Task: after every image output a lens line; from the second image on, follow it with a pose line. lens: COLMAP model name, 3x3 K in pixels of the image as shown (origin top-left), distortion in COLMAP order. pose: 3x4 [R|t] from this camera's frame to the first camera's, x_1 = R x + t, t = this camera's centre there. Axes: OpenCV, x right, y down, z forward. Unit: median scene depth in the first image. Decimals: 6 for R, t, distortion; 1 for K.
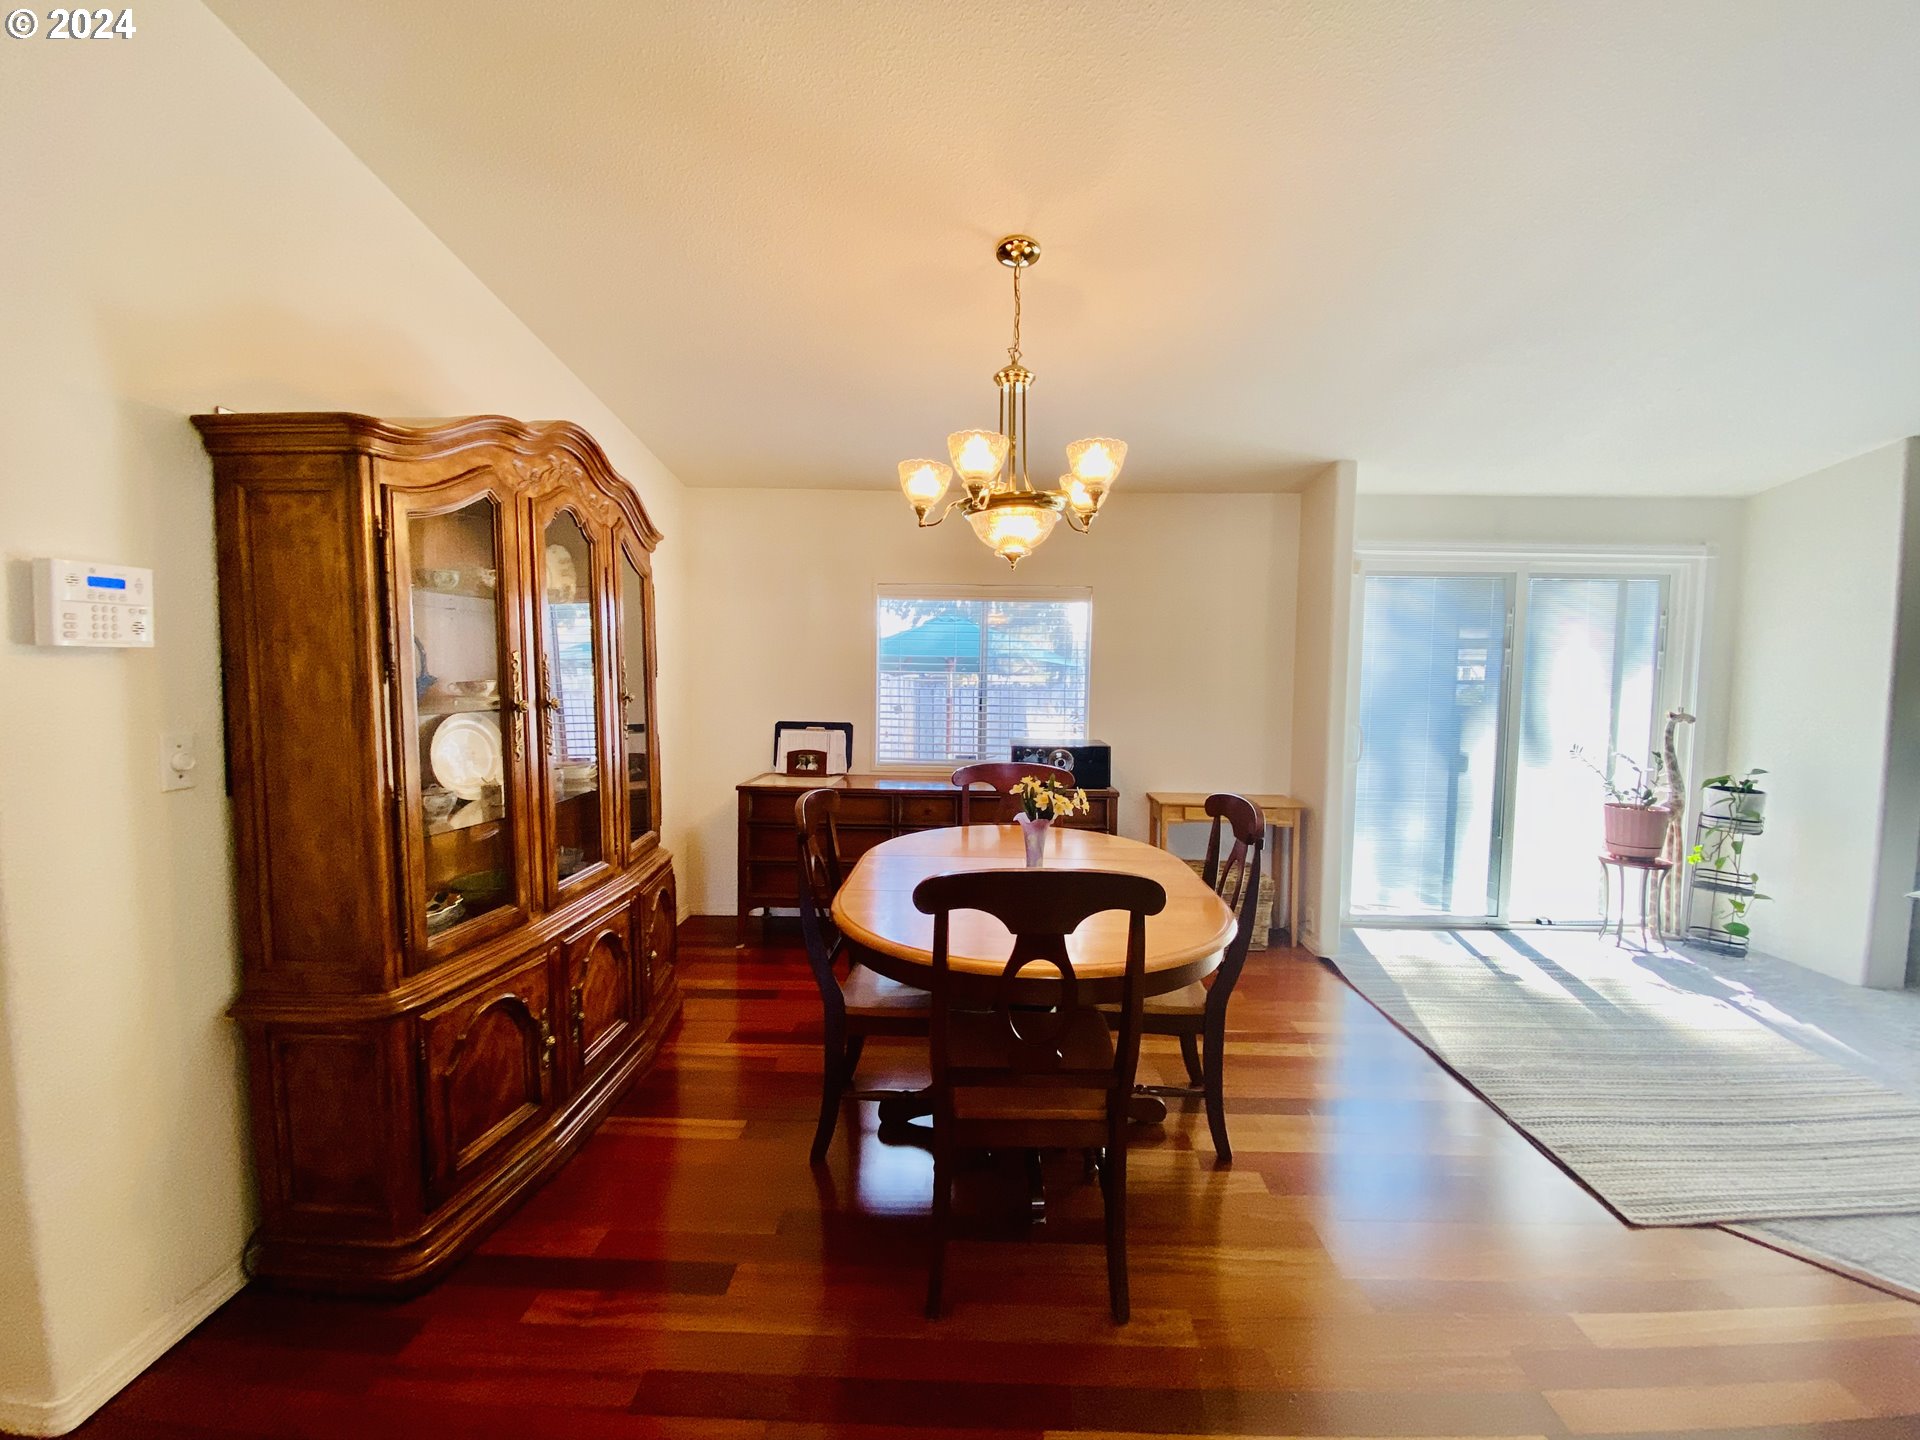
lens RADIAL K [[768.2, 0, 958.4], [0, 768.2, 714.0], [0, 0, 1]] dist [-0.002229, -0.009358]
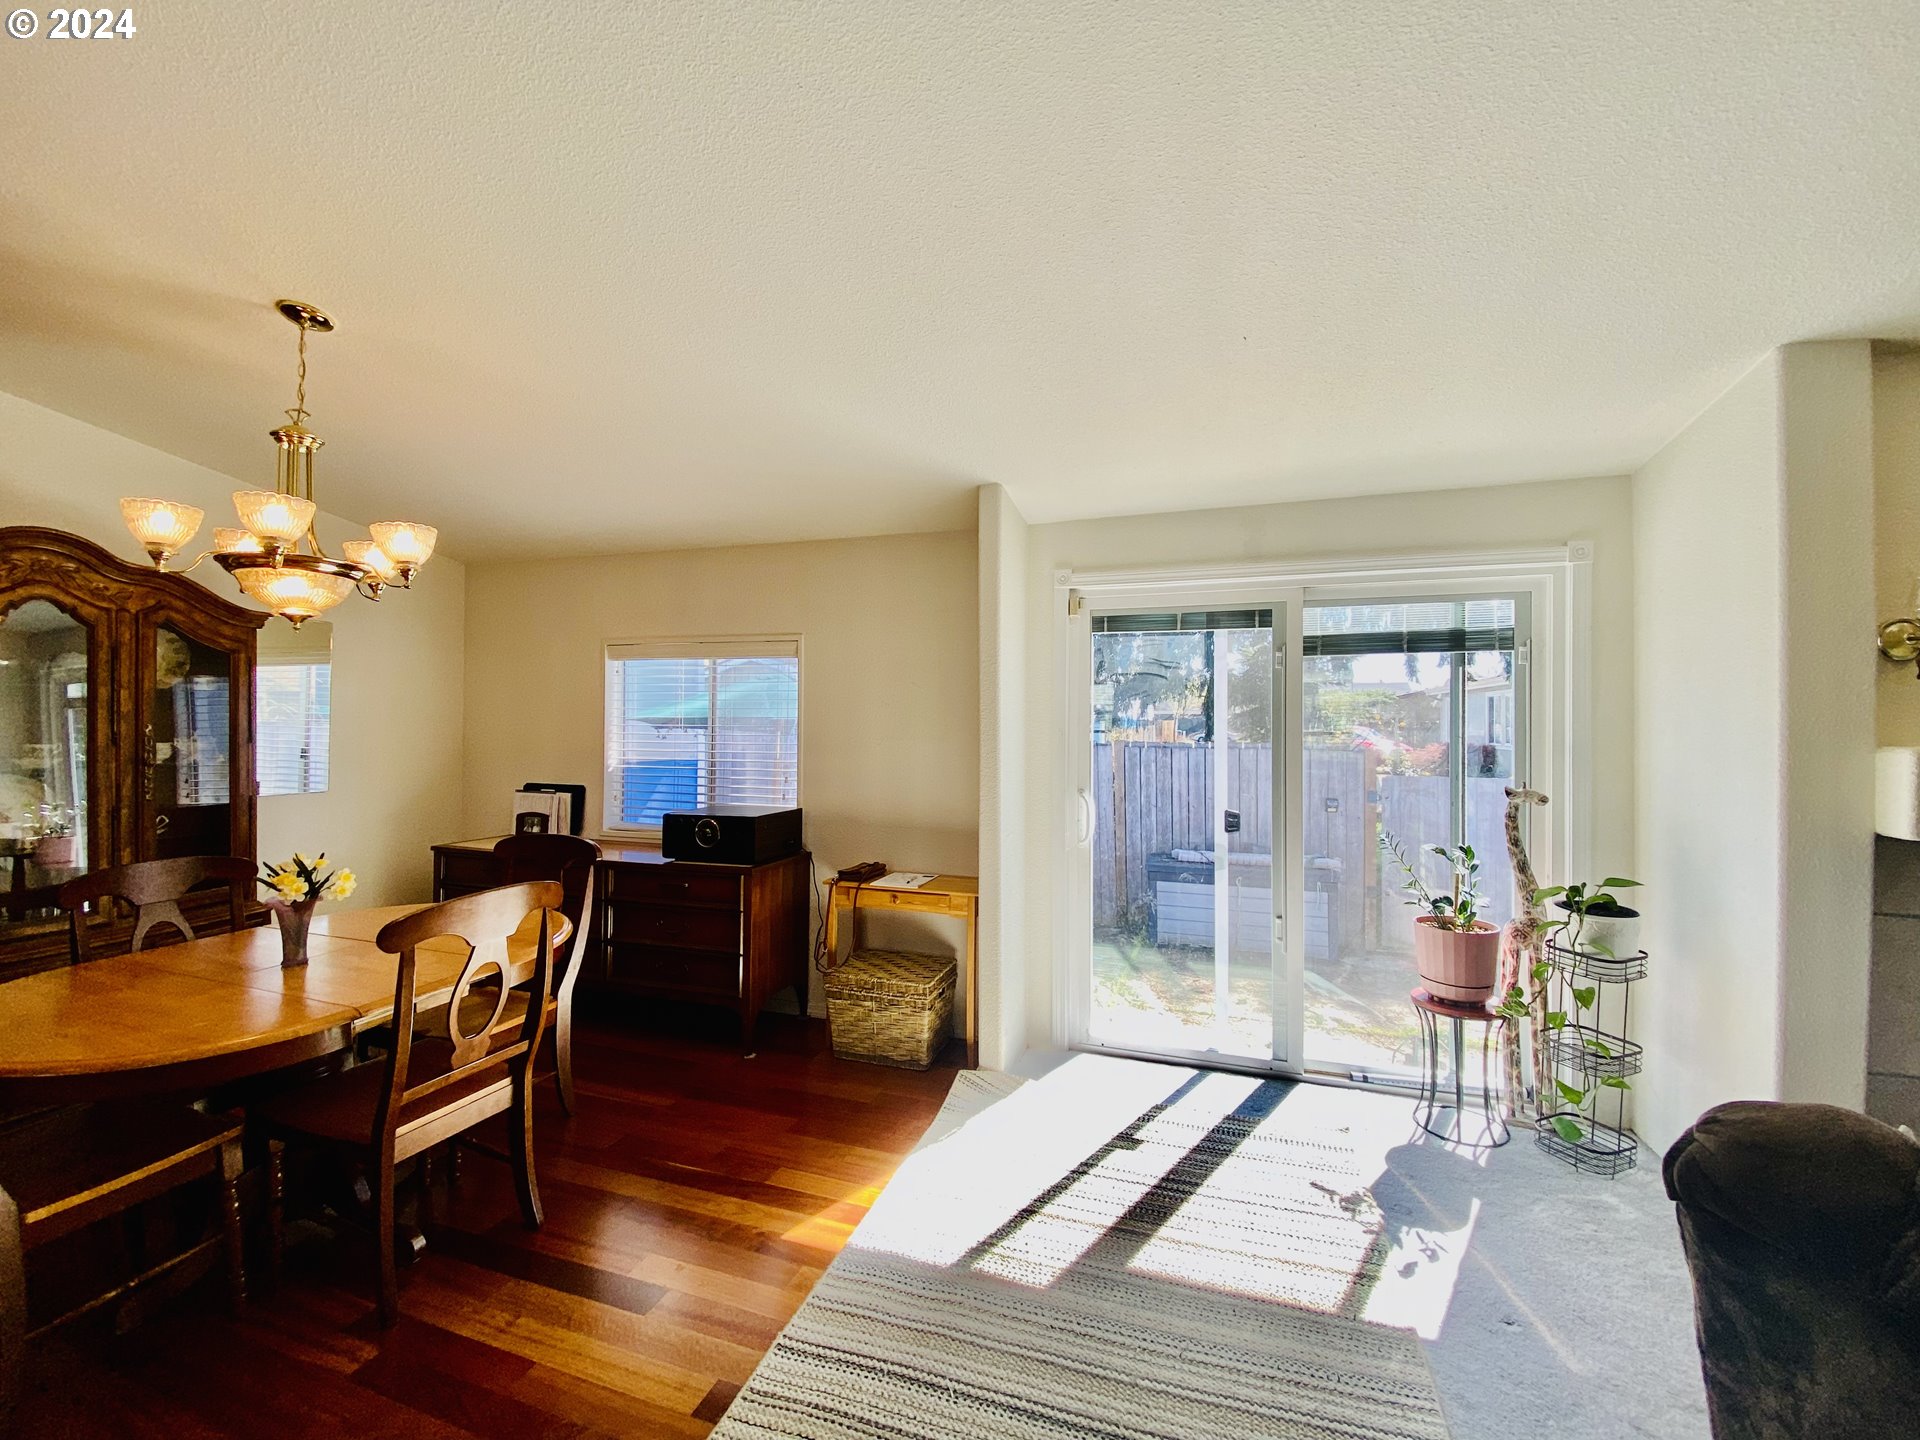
lens RADIAL K [[768.2, 0, 973.6], [0, 768.2, 716.9], [0, 0, 1]] dist [-0.002229, -0.009358]
pose [[0.958615, -0.010543, -0.284510, 0.670080], [-0.009808, 0.997498, -0.070011, -0.013458], [0.284536, 0.069904, 0.956113, 0.194605]]
